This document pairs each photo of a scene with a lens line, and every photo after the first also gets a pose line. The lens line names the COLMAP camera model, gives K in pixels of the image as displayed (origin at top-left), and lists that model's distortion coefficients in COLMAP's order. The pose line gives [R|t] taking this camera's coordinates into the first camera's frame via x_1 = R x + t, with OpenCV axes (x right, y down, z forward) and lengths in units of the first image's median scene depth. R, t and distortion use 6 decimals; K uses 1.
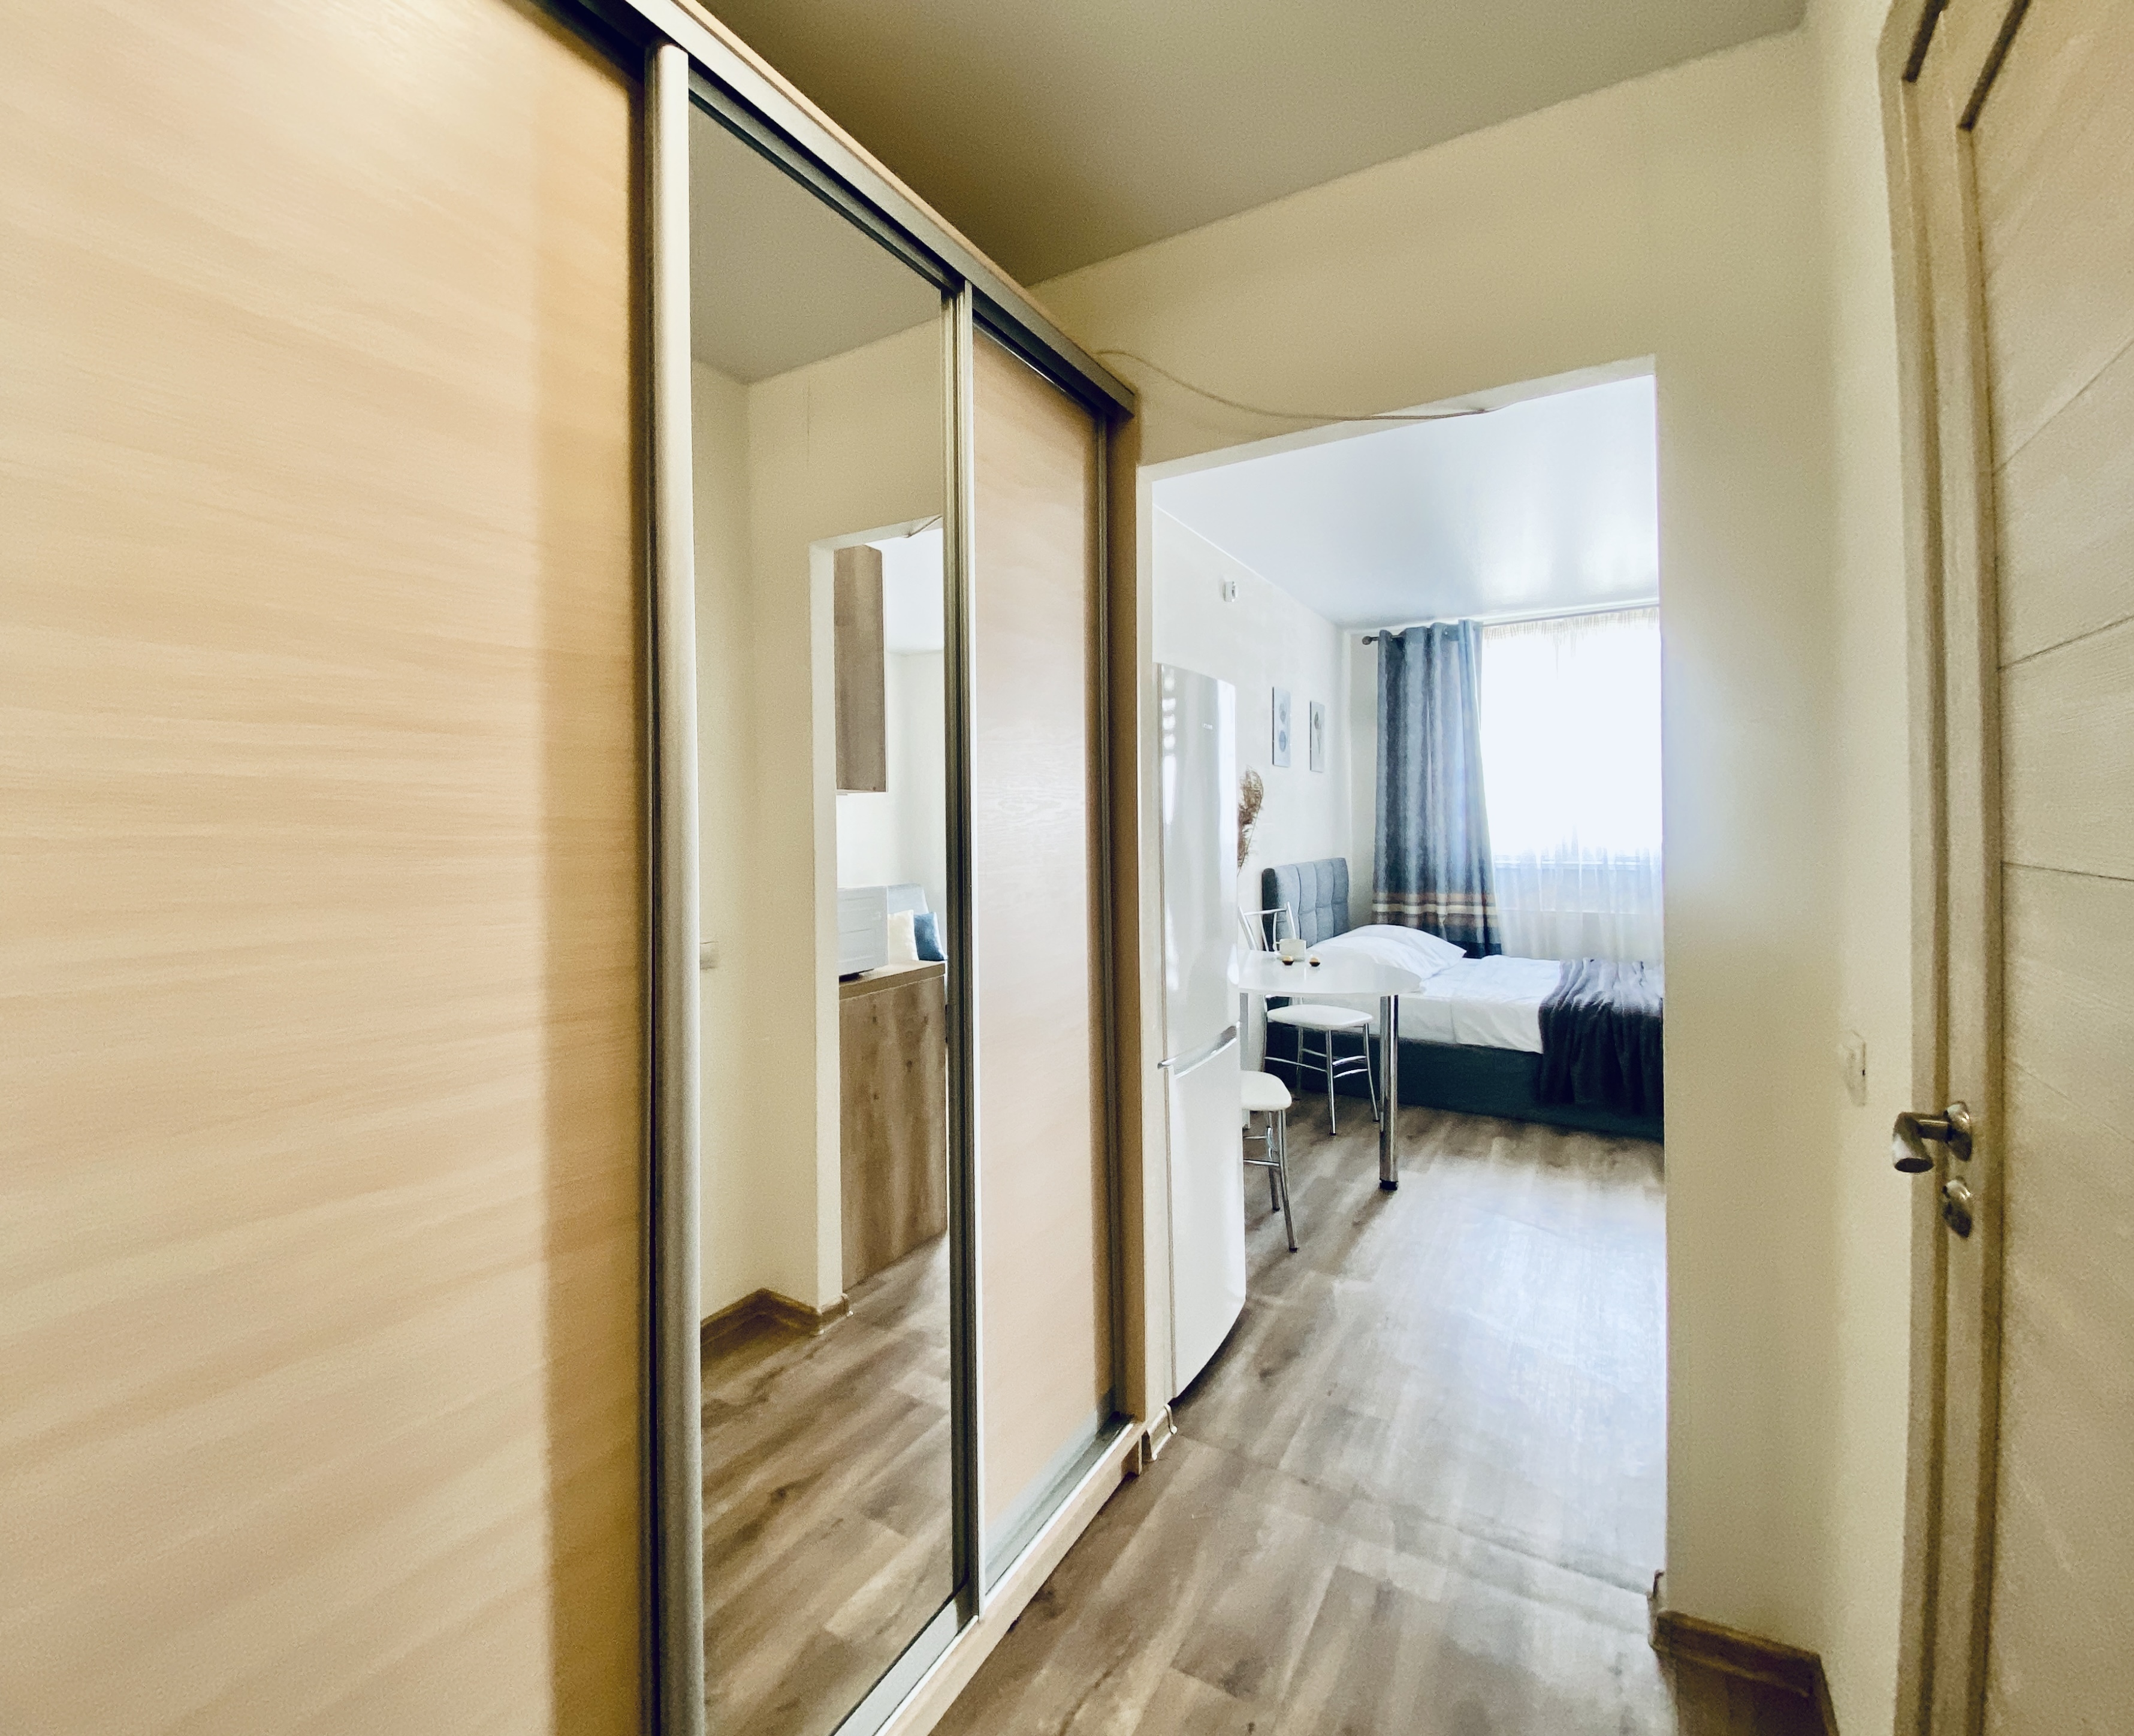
lens RADIAL K [[982.8, 0, 968.7], [0, 982.8, 815.6], [0, 0, 1]] dist [0.003344, -0.000128]
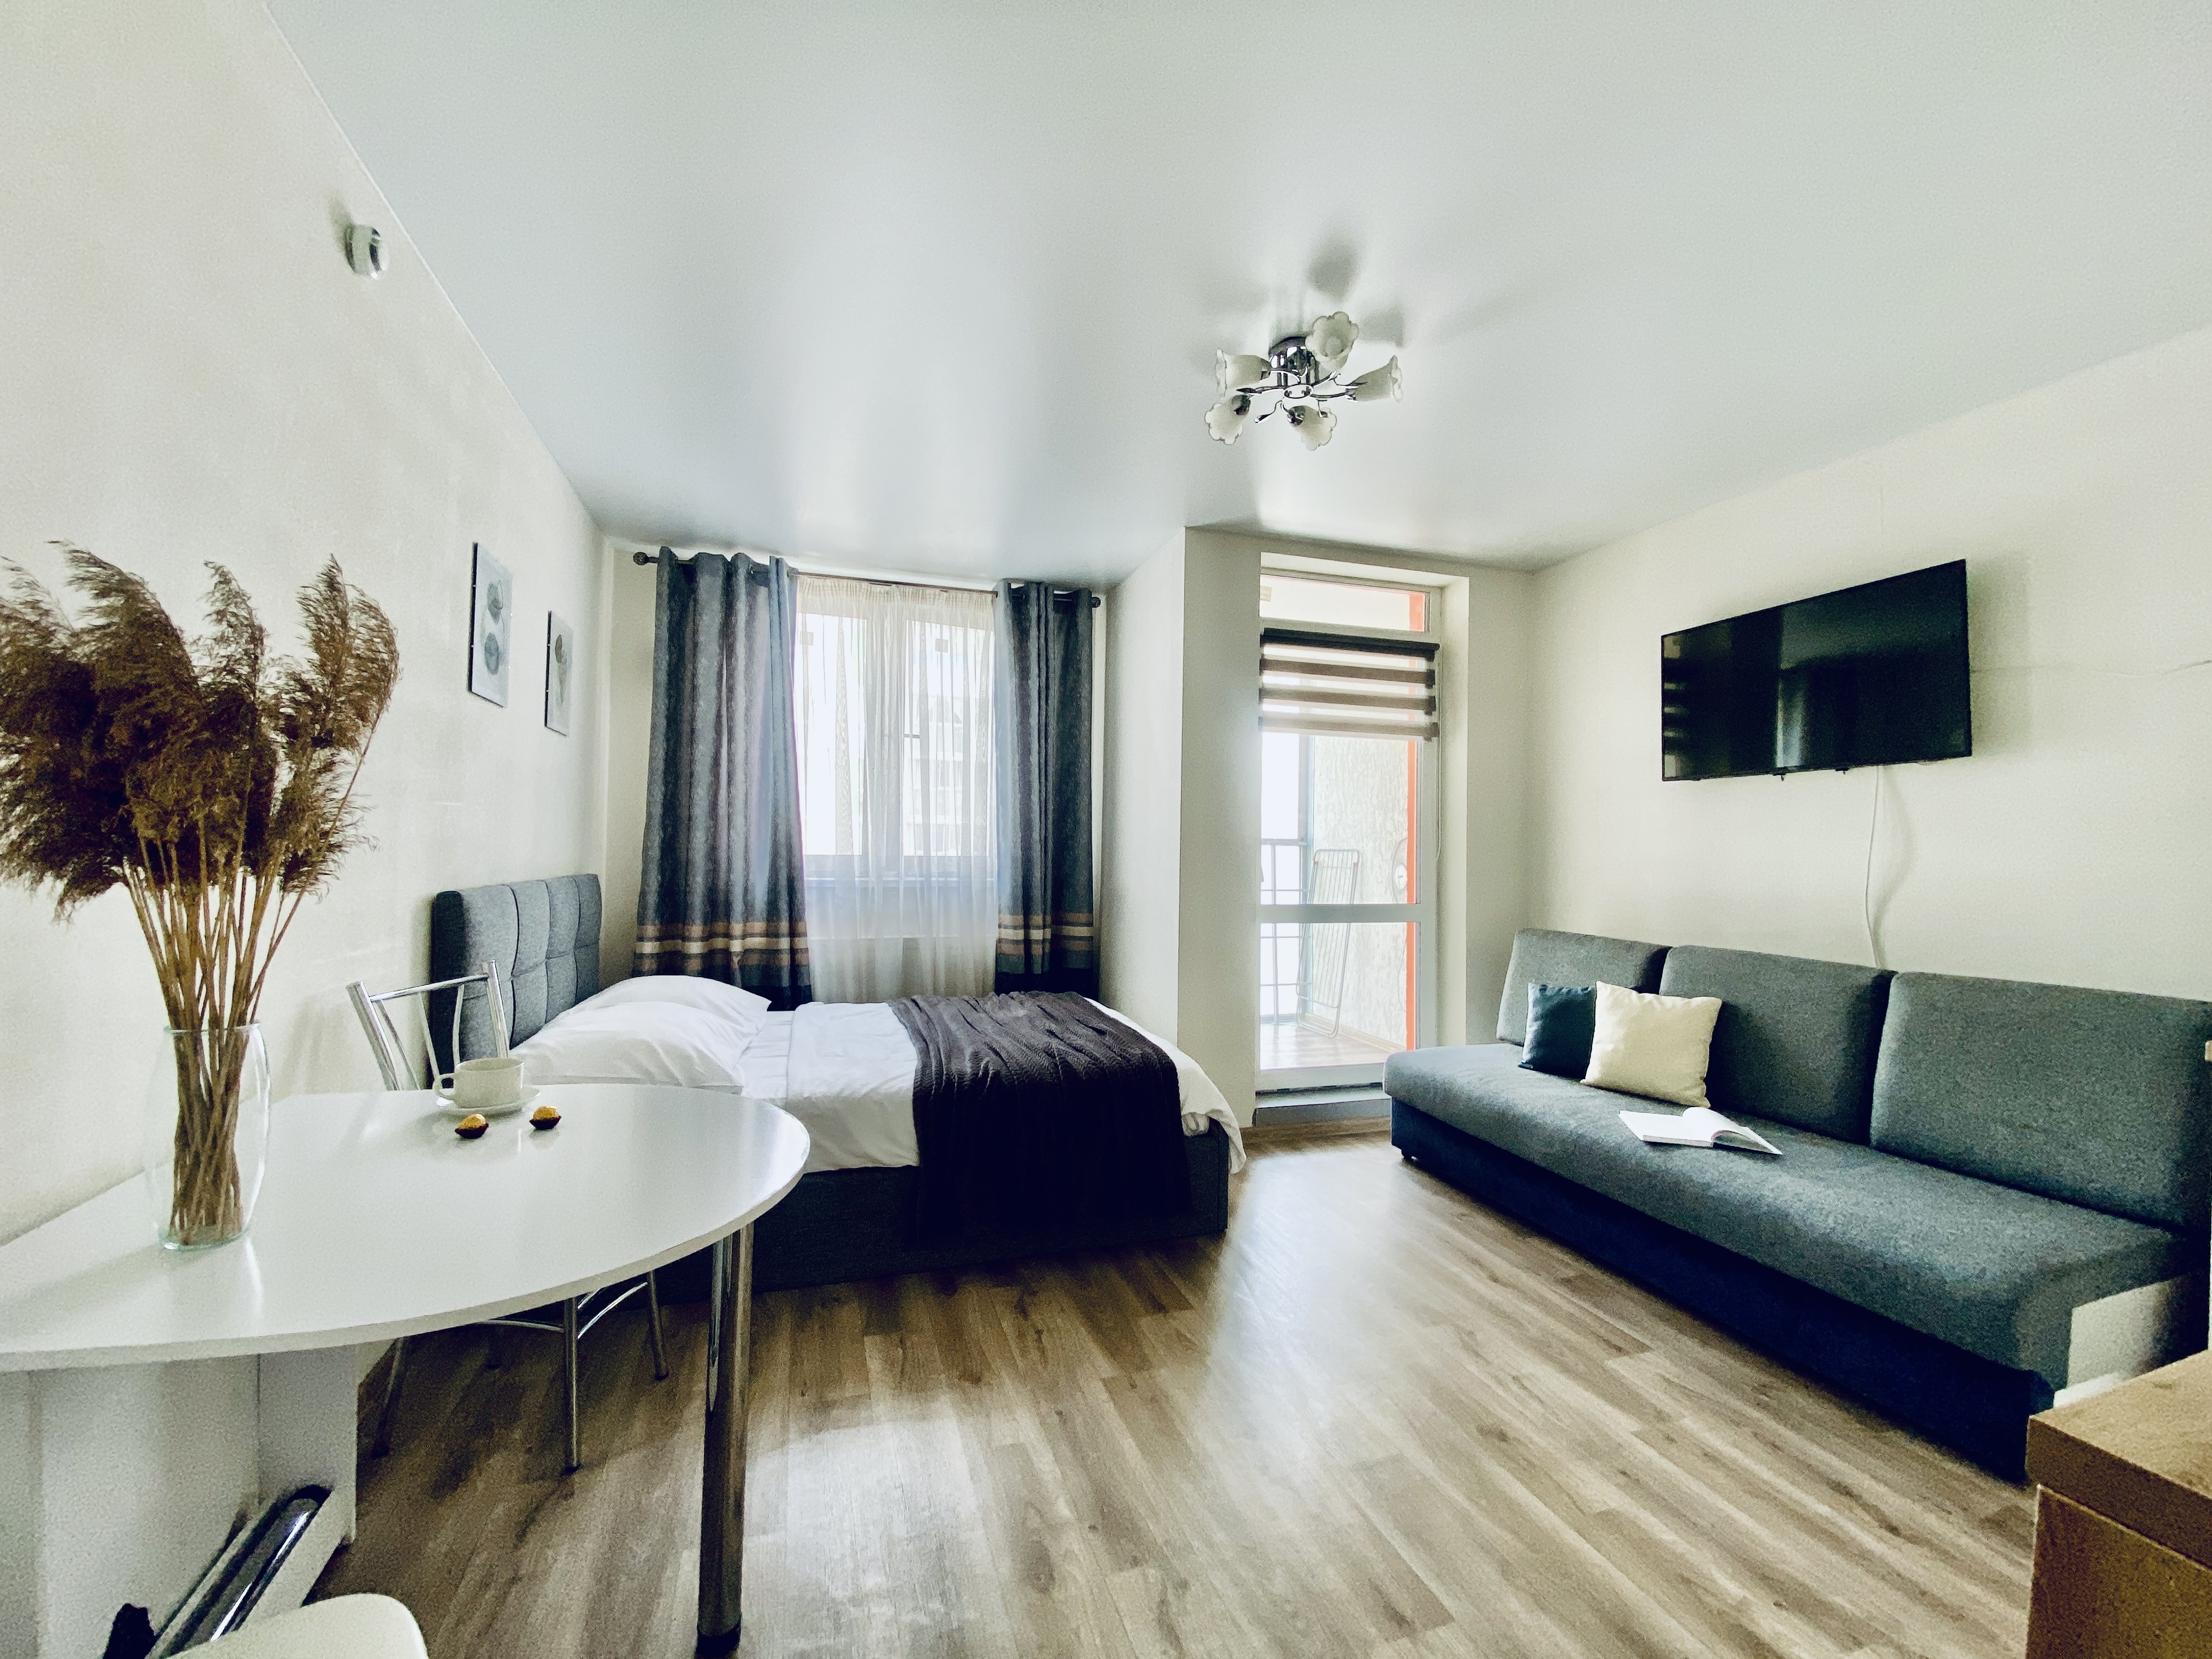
lens RADIAL K [[894.0, 0, 1095.8], [0, 894.0, 825.7], [0, 0, 1]] dist [0.007771, -0.009721]
pose [[0.625755, 0.036032, 0.779187, 0.130929], [-0.024525, 0.999347, -0.026517, 0.018897], [-0.779634, -0.002516, 0.626231, 0.384931]]
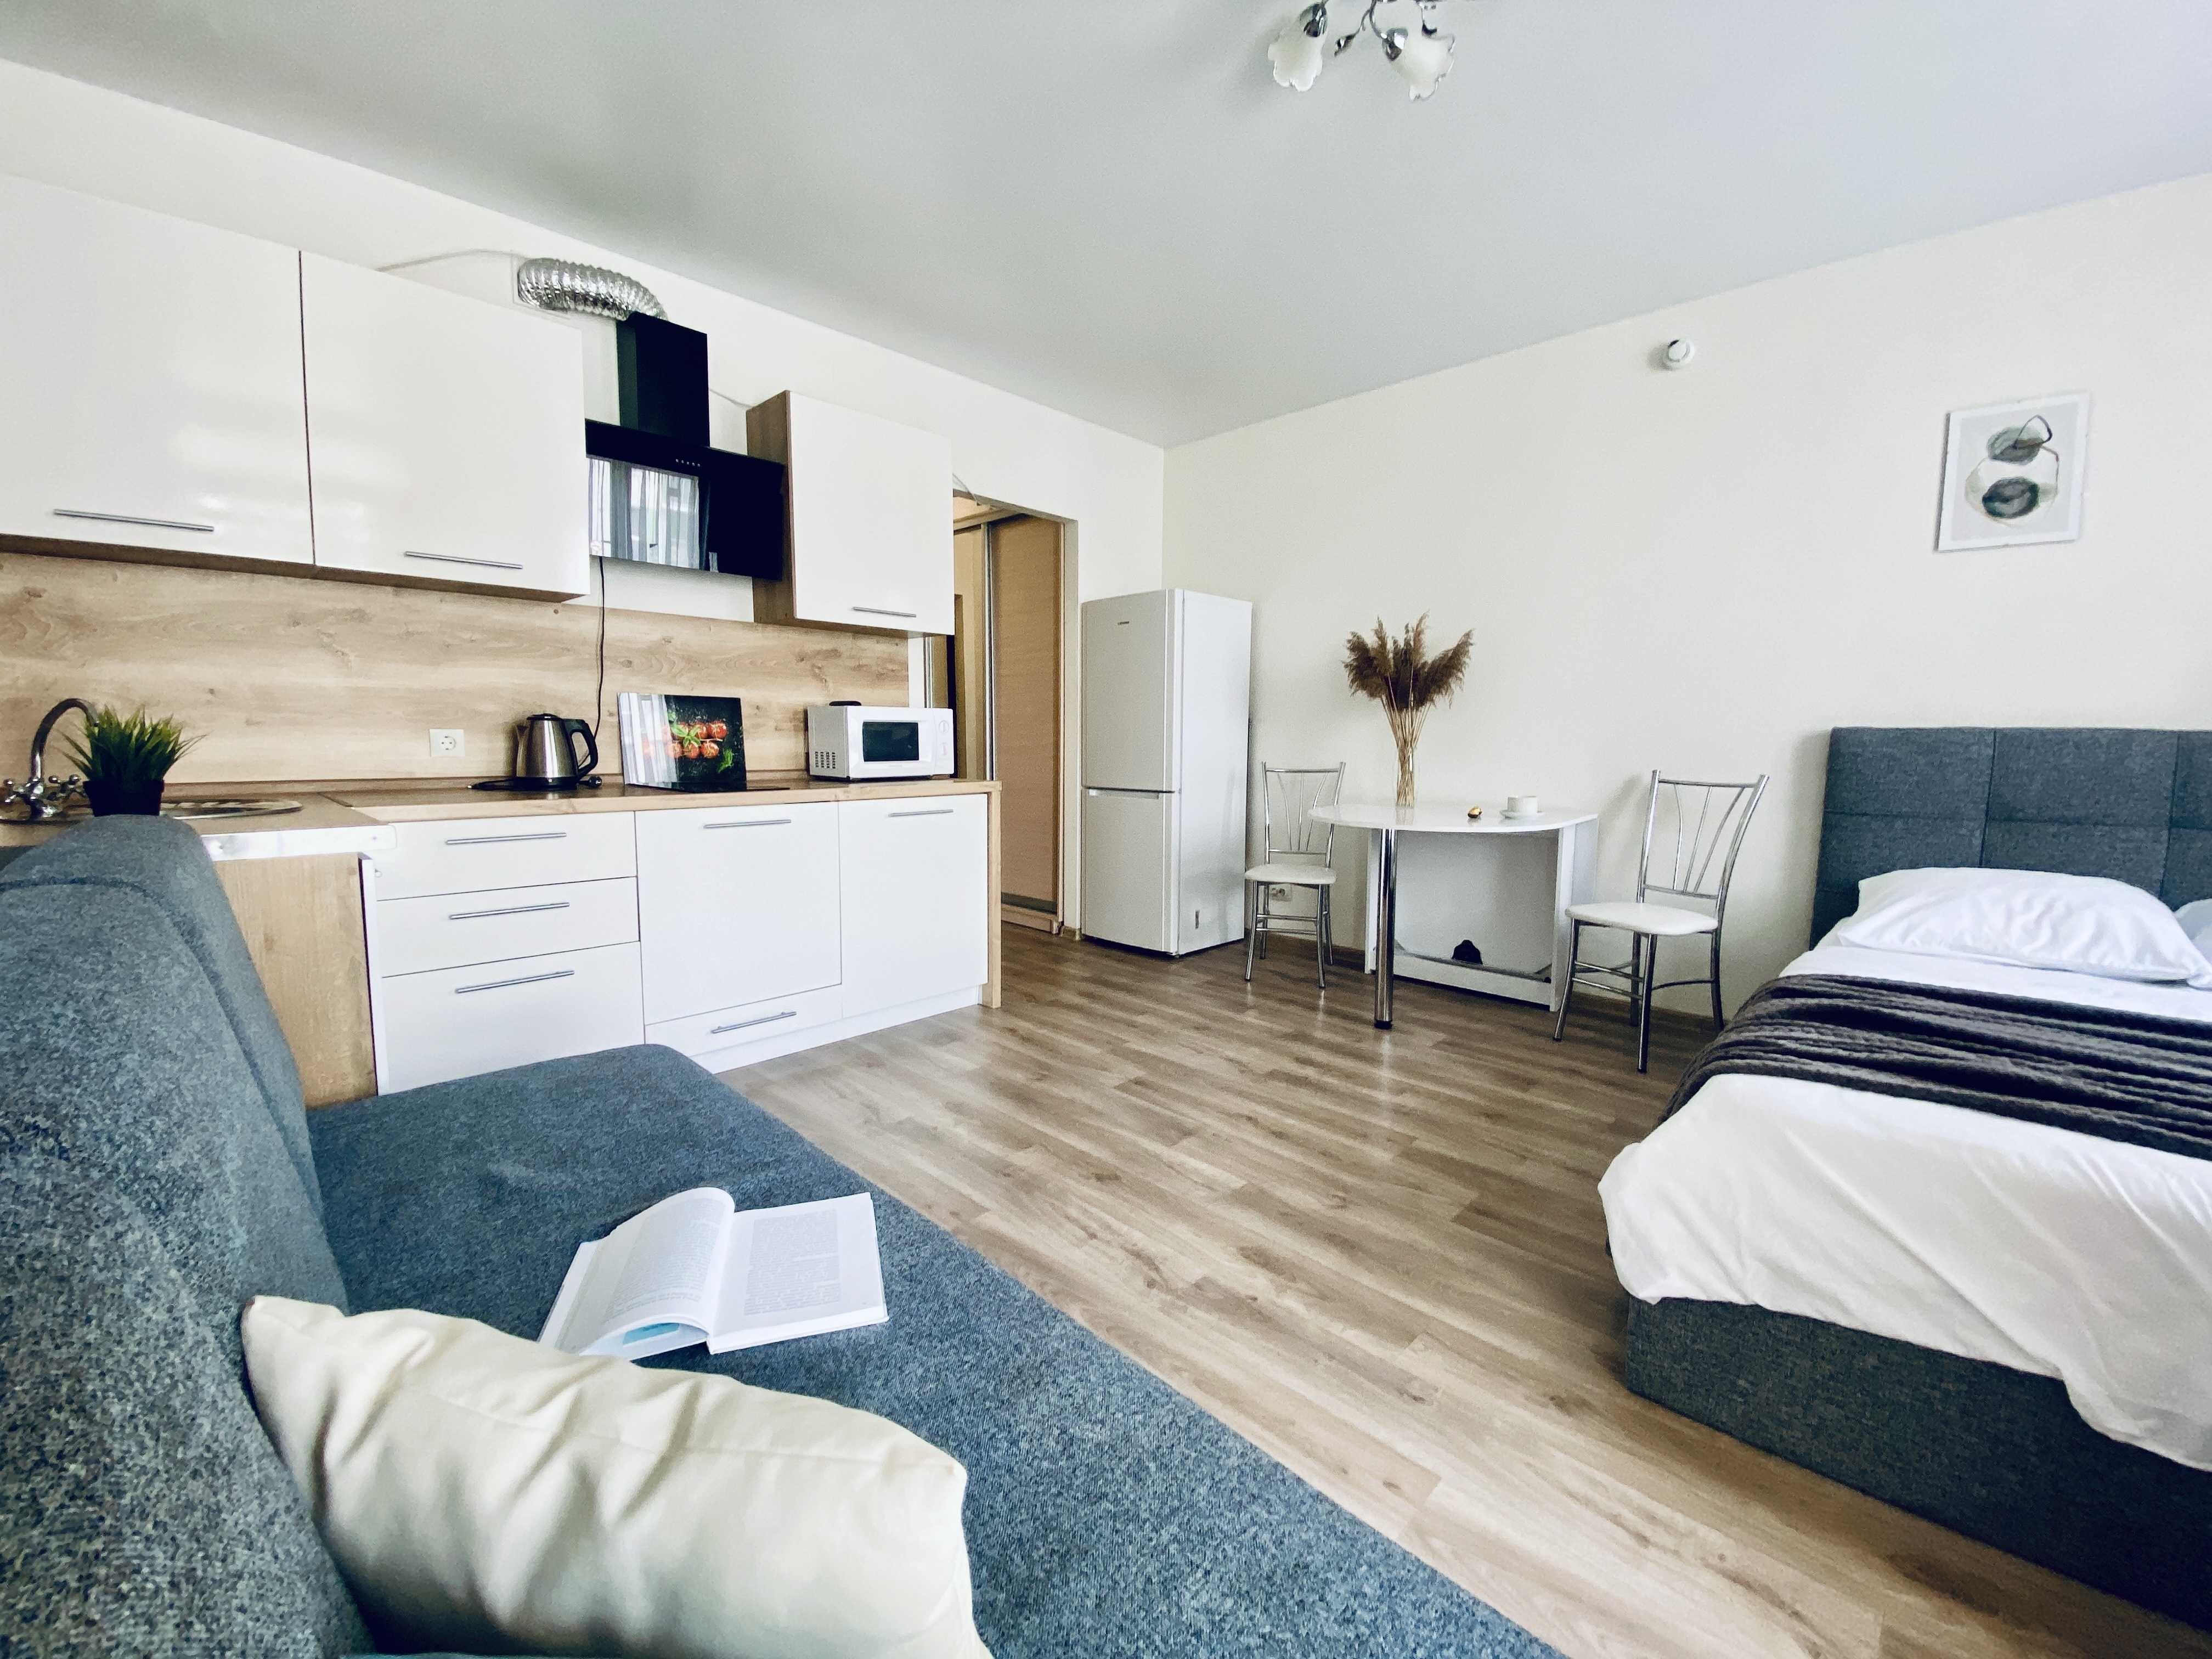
lens RADIAL K [[894.0, 0, 1109.6], [0, 894.0, 823.3], [0, 0, 1]] dist [0.007771, -0.009721]
pose [[-0.184280, 0.106895, -0.977044, 0.810269], [-0.003263, 0.993996, 0.109365, 0.044608], [0.982868, 0.023342, -0.182825, 0.536530]]
